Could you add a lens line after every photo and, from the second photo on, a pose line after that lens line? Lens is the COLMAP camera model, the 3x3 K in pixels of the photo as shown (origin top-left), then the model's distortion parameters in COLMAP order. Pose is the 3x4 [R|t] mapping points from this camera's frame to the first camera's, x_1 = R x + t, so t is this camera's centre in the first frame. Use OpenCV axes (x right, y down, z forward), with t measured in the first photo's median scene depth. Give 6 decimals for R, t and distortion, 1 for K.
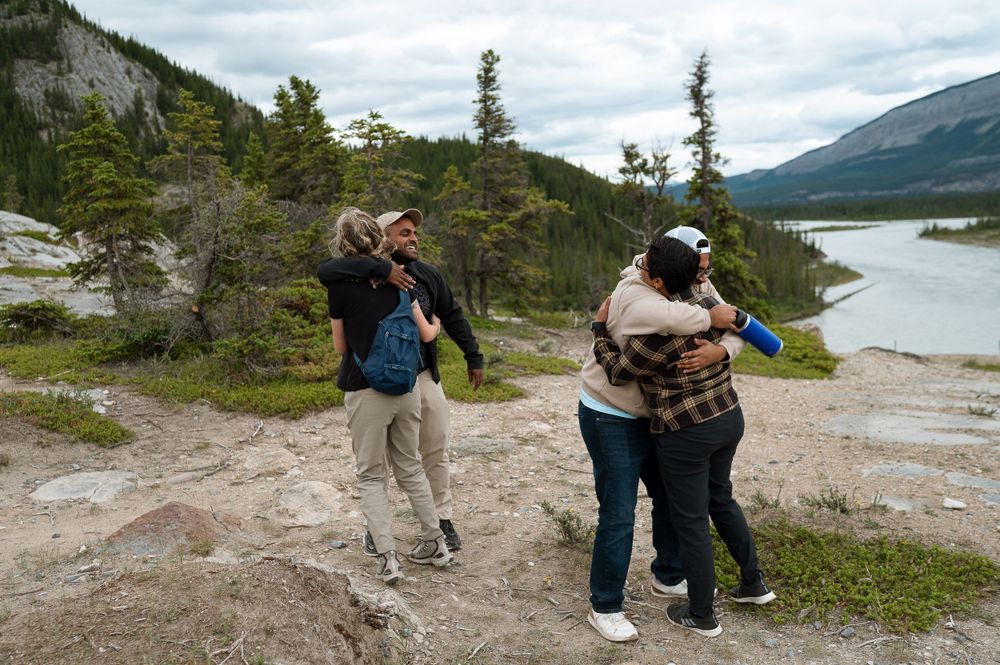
lens RADIAL K [[1071.5, 0, 544.5], [0, 1071.5, 364.3], [0, 0, 1]] dist [-0.002371, 0.009707]
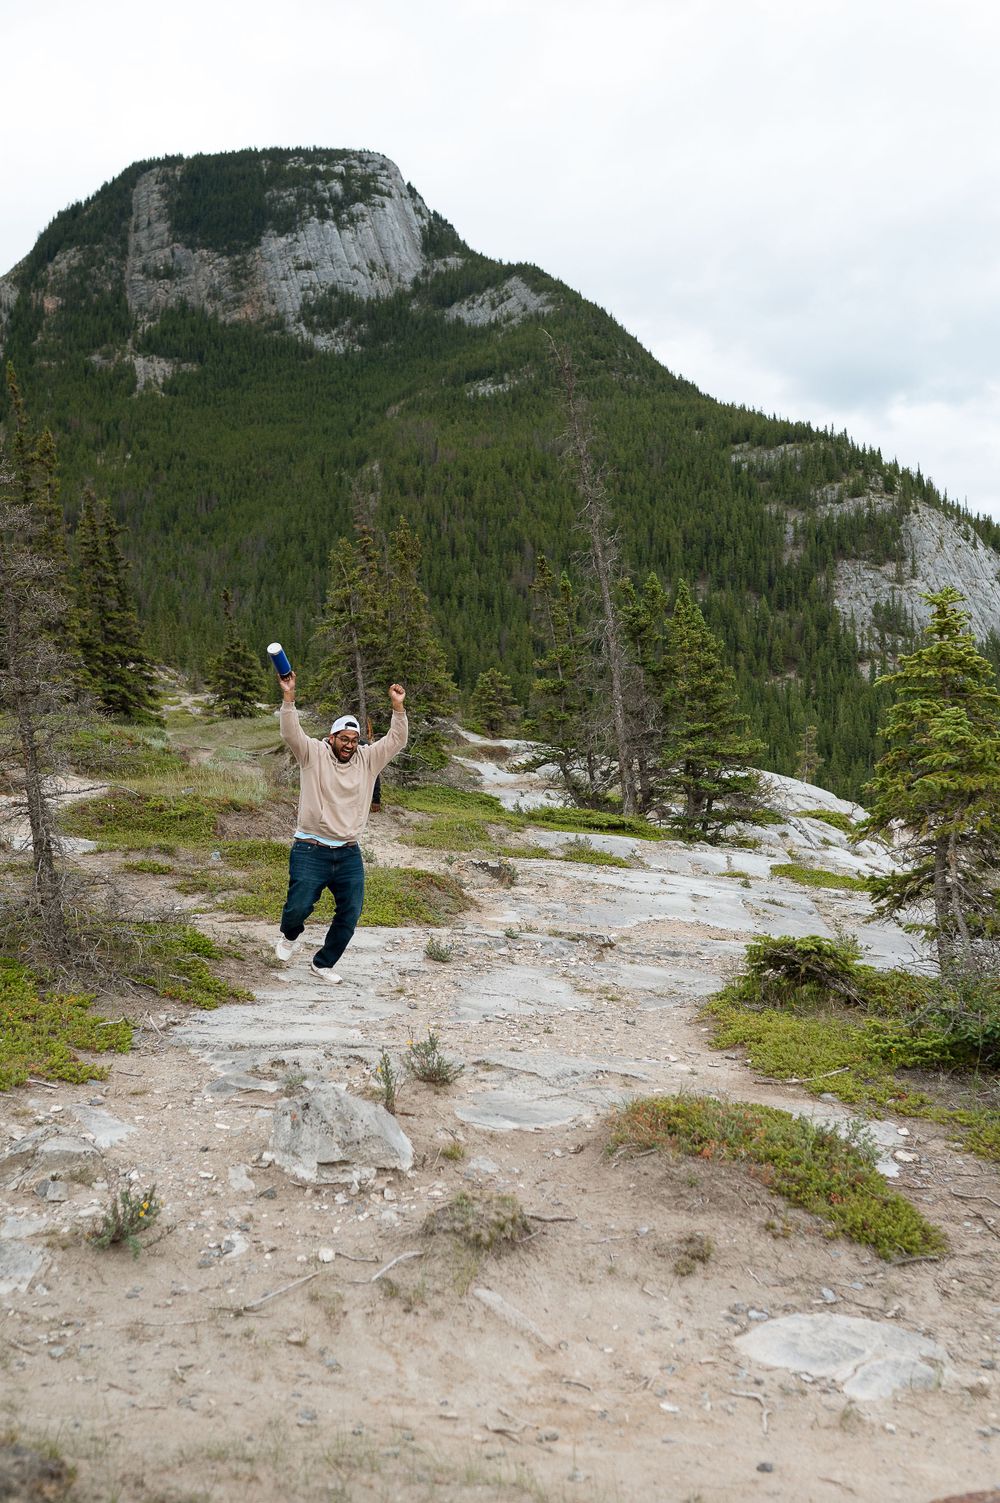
lens RADIAL K [[1561.9, 0, 500.8], [0, 1561.9, 687.7], [0, 0, 1]] dist [-0.001252, 0.008211]
pose [[0.788604, 0.033370, -0.613995, -0.061893], [-0.160313, 0.975151, -0.152905, -0.023090], [0.593635, 0.219013, 0.774358, 0.146346]]
